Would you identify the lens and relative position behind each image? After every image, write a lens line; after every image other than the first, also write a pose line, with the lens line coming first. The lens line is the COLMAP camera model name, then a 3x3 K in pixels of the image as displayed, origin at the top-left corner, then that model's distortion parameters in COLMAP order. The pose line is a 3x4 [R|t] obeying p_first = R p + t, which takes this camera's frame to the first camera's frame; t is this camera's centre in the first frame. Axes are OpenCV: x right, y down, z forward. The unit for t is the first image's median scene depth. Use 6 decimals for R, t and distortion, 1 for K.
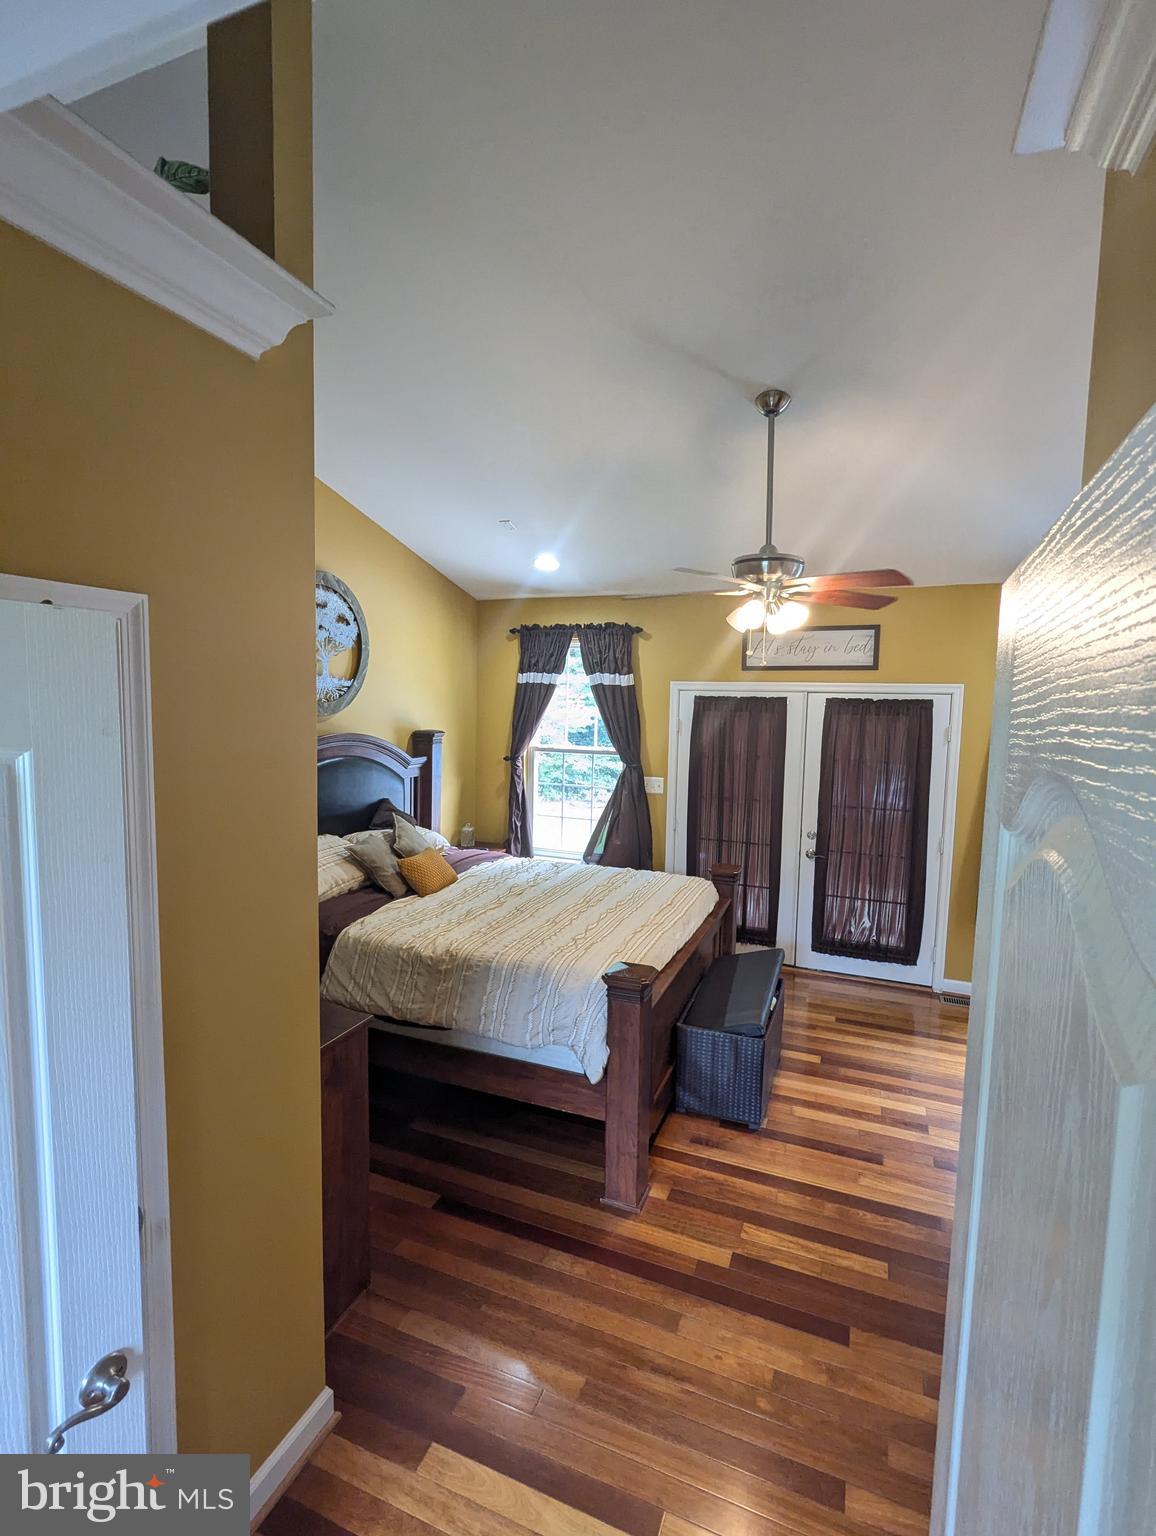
lens RADIAL K [[728.3, 0, 572.6], [0, 728.3, 770.0], [0, 0, 1]] dist [-0.004840, -0.001752]
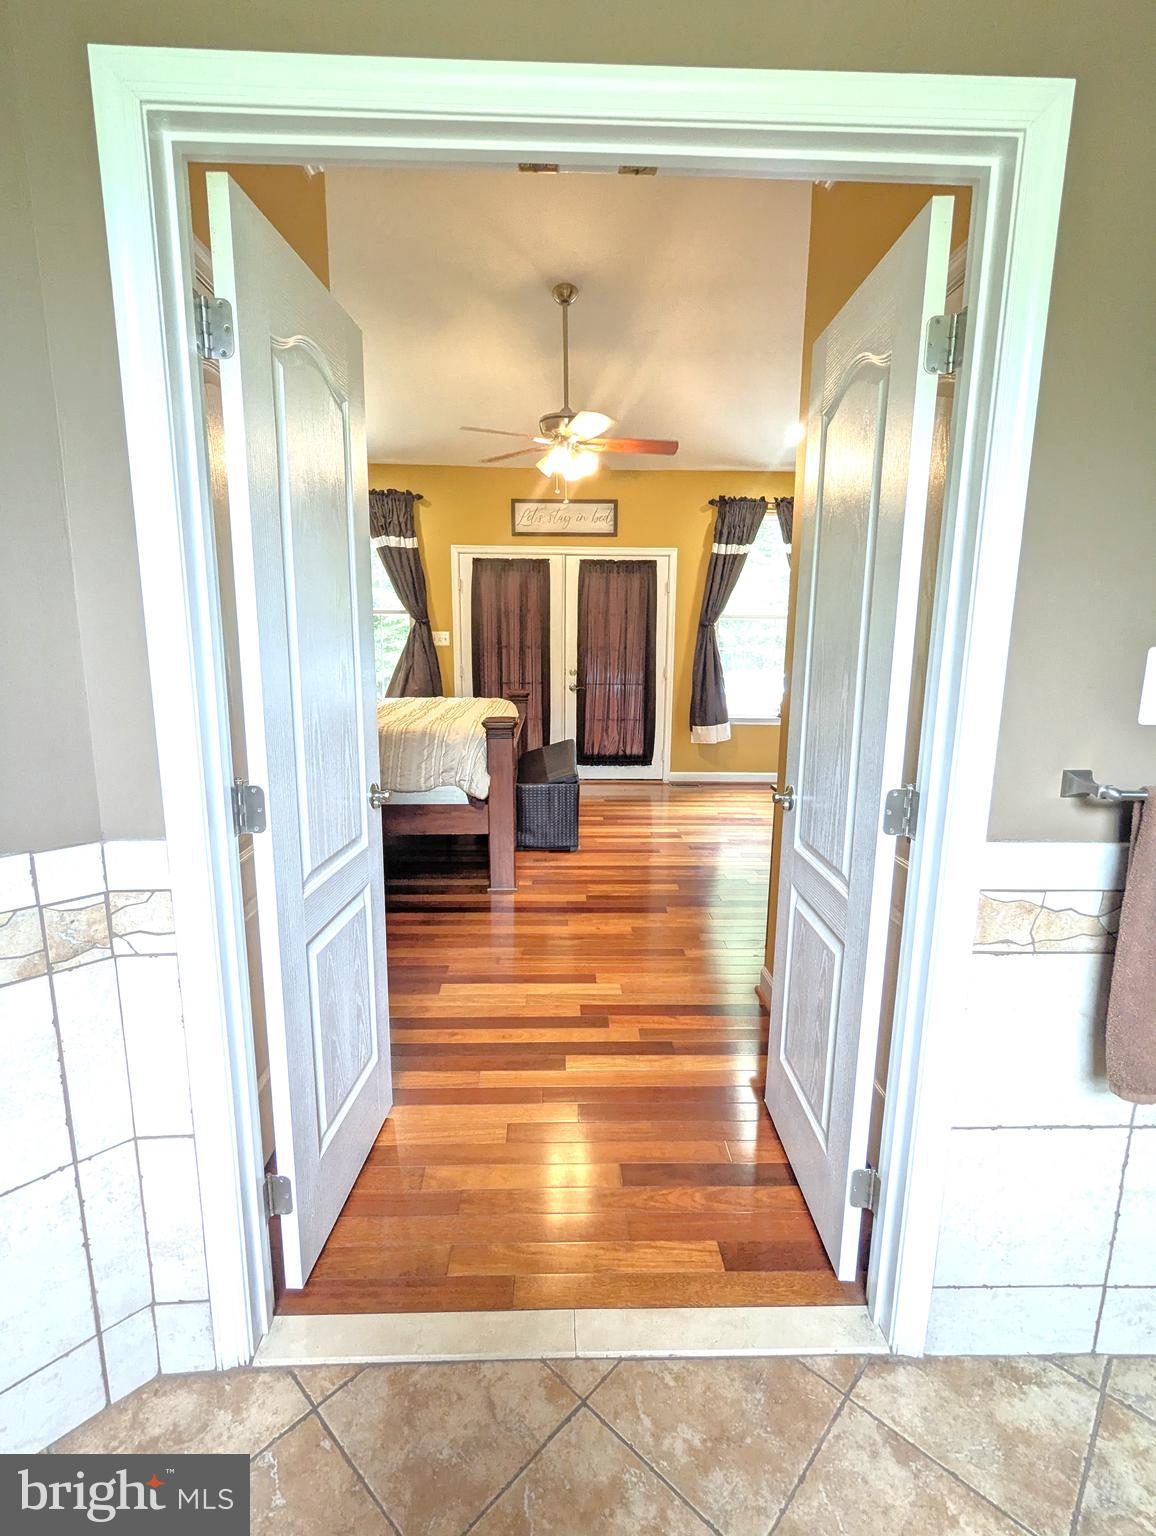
lens RADIAL K [[728.3, 0, 576.6], [0, 728.3, 770.7], [0, 0, 1]] dist [-0.004840, -0.001752]
pose [[0.913738, -0.087525, 0.396764, -0.187738], [0.048246, 0.992986, 0.107940, 0.129002], [-0.403429, -0.079486, 0.911552, -0.168032]]
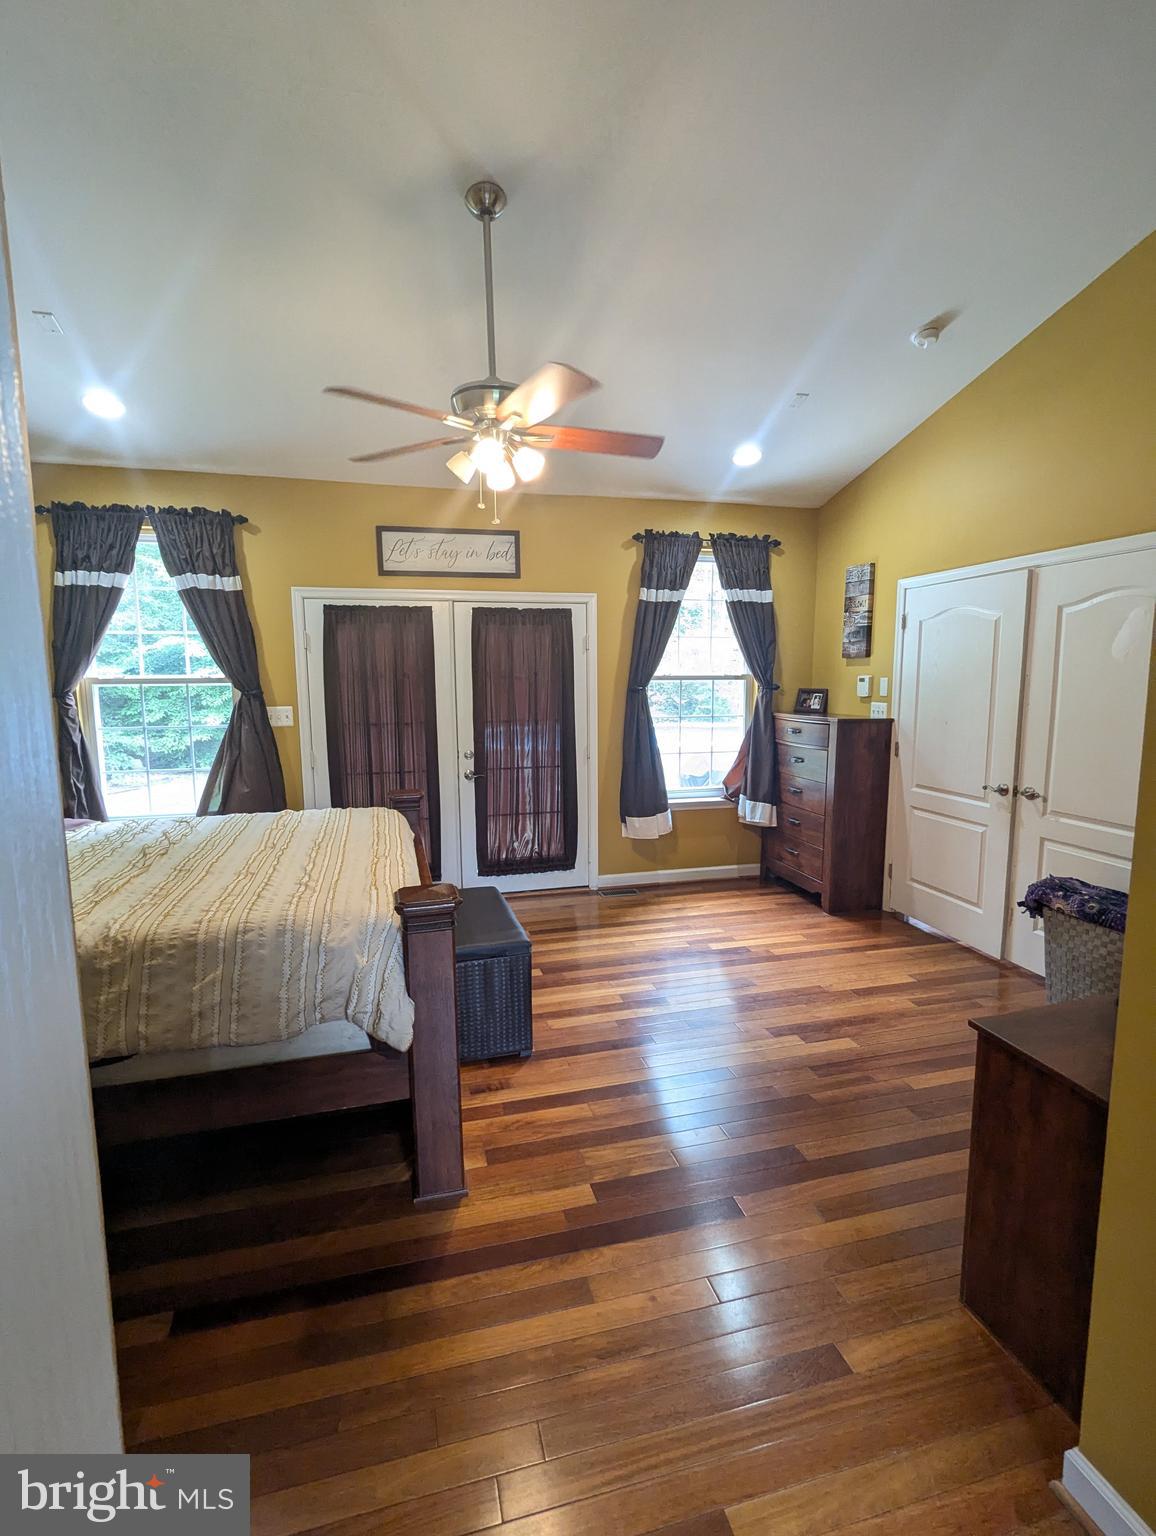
lens RADIAL K [[728.3, 0, 579.1], [0, 728.3, 769.0], [0, 0, 1]] dist [-0.004840, -0.001752]
pose [[0.796281, -0.104103, 0.595902, -0.128725], [0.082567, 0.994566, 0.063417, 0.062646], [-0.599266, -0.001296, 0.800549, 0.166006]]
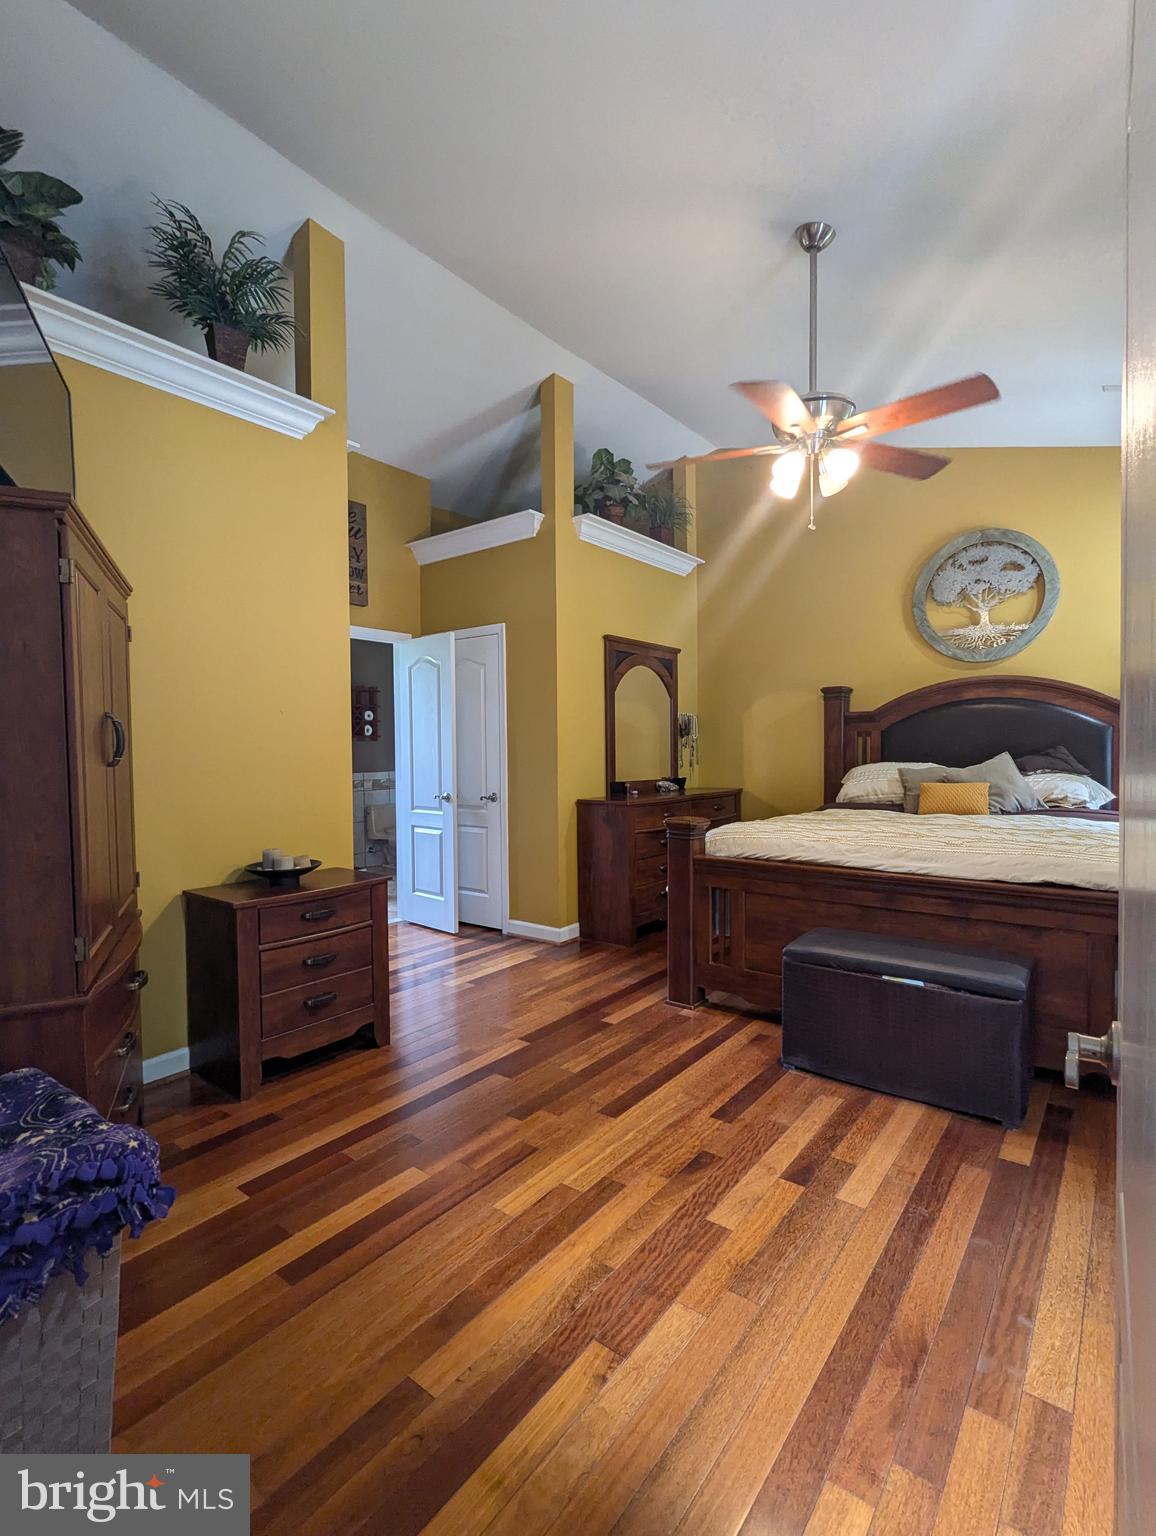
lens RADIAL K [[728.3, 0, 568.4], [0, 728.3, 781.6], [0, 0, 1]] dist [-0.004840, -0.001752]
pose [[-0.271386, 0.034590, -0.961849, 0.773895], [-0.086225, 0.994462, 0.060091, 0.080592], [0.958600, 0.099244, -0.266901, 0.634355]]
